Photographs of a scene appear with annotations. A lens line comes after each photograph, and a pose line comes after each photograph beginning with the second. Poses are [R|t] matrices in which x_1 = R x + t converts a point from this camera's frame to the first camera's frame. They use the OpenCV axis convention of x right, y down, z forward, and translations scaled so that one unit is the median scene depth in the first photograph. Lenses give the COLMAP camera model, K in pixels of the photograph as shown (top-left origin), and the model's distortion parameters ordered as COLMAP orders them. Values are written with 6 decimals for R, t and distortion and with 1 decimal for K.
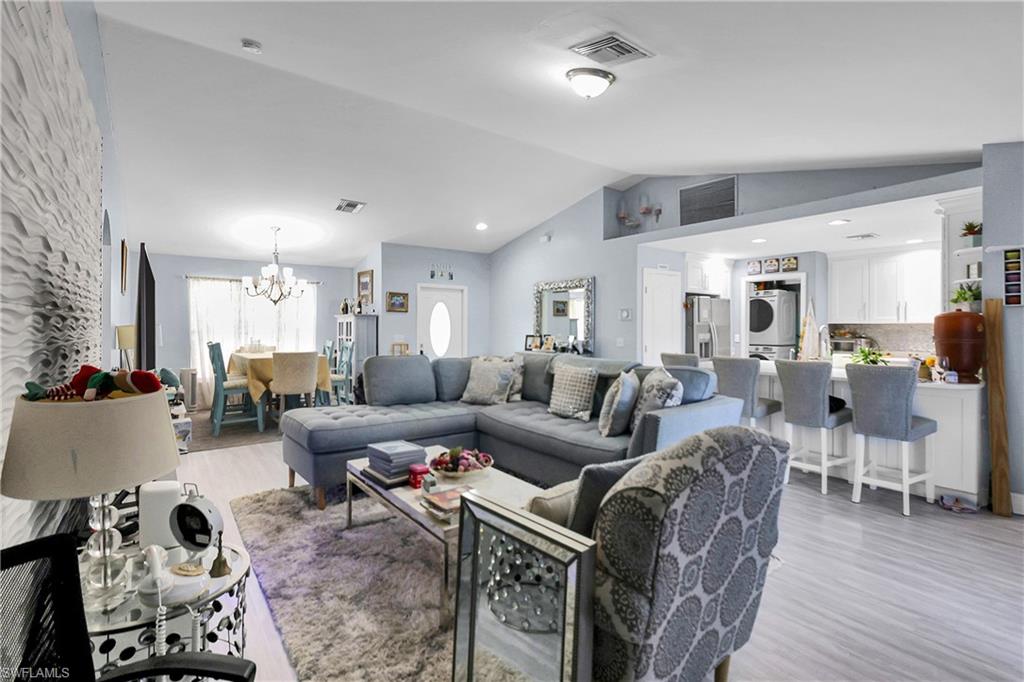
lens RADIAL K [[477.1, 0, 516.9], [0, 477.1, 328.6], [0, 0, 1]] dist [-0.005919, -0.000354]
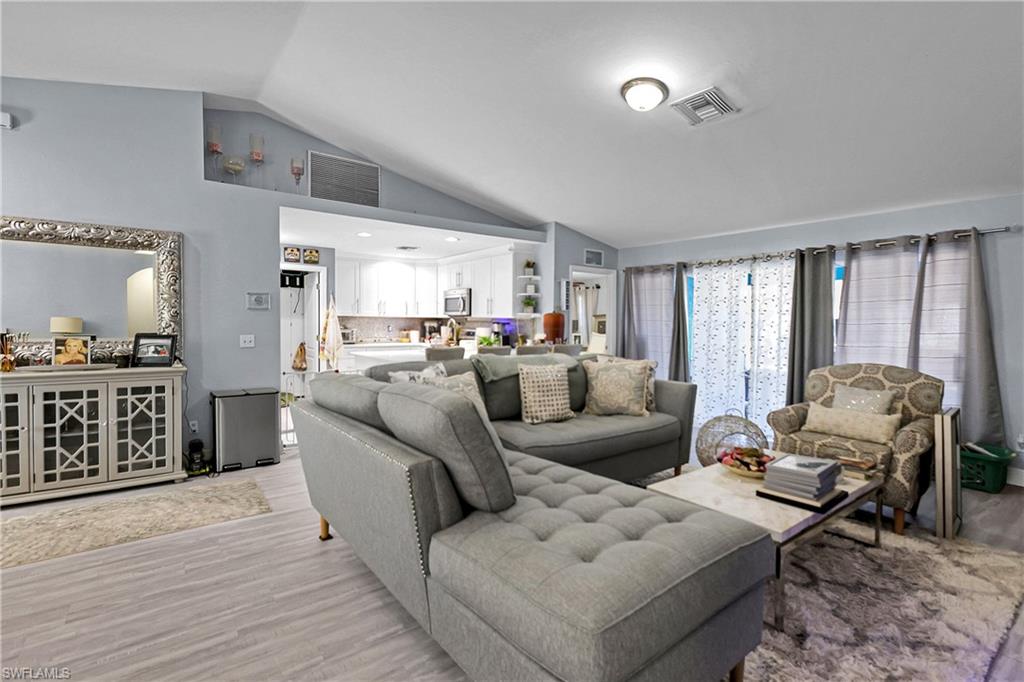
lens RADIAL K [[482.1, 0, 478.0], [0, 482.1, 335.4], [0, 0, 1]] dist [-0.000094, 0.000698]
pose [[0.056525, -0.031581, 0.997902, -0.422387], [-0.007403, 0.999459, 0.032050, -0.003546], [-0.998374, -0.009199, 0.056261, 0.582227]]
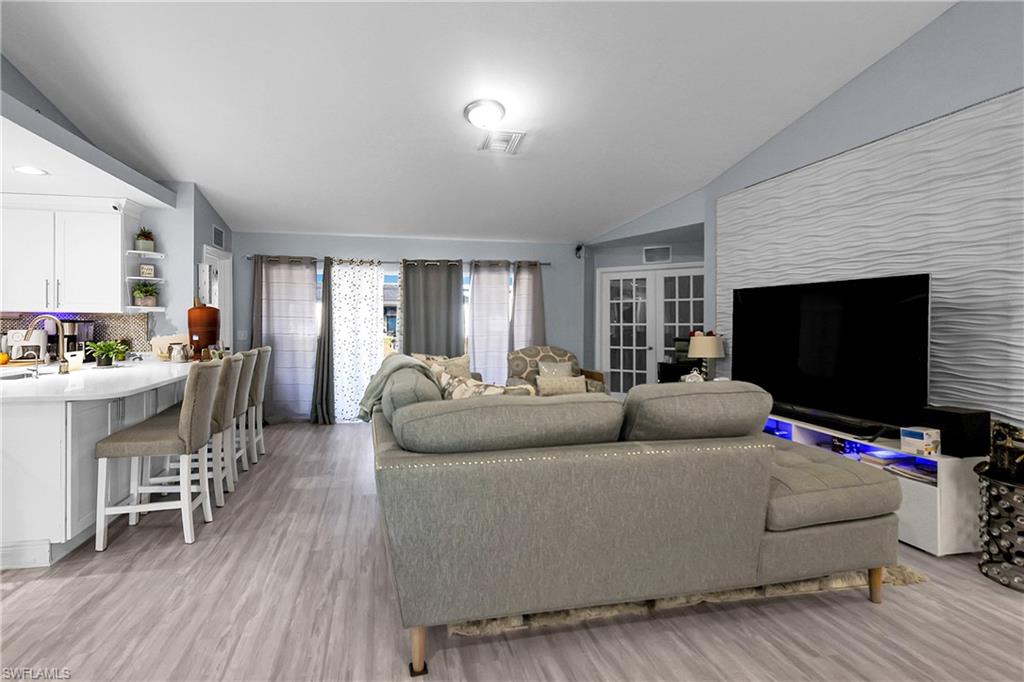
lens RADIAL K [[506.4, 0, 486.4], [0, 506.4, 314.2], [0, 0, 1]] dist [-0.002014, -0.000200]
pose [[-0.899691, -0.000508, 0.436528, -0.179609], [-0.004263, 0.999962, -0.007622, -0.003247], [-0.436507, -0.008718, -0.899659, 0.949127]]
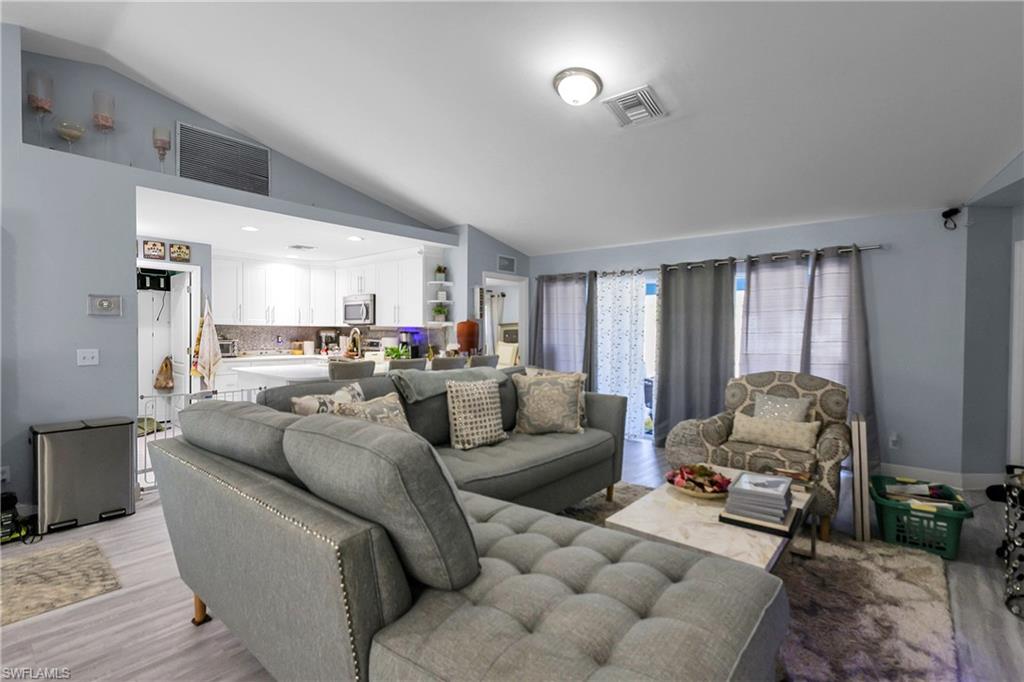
lens RADIAL K [[486.9, 0, 478.8], [0, 486.9, 335.3], [0, 0, 1]] dist [0.002291, 0.000013]
pose [[-0.161328, -0.013352, 0.986811, -0.356883], [-0.006422, 0.999902, 0.012479, -0.004521], [-0.986880, -0.004324, -0.161398, 0.610480]]
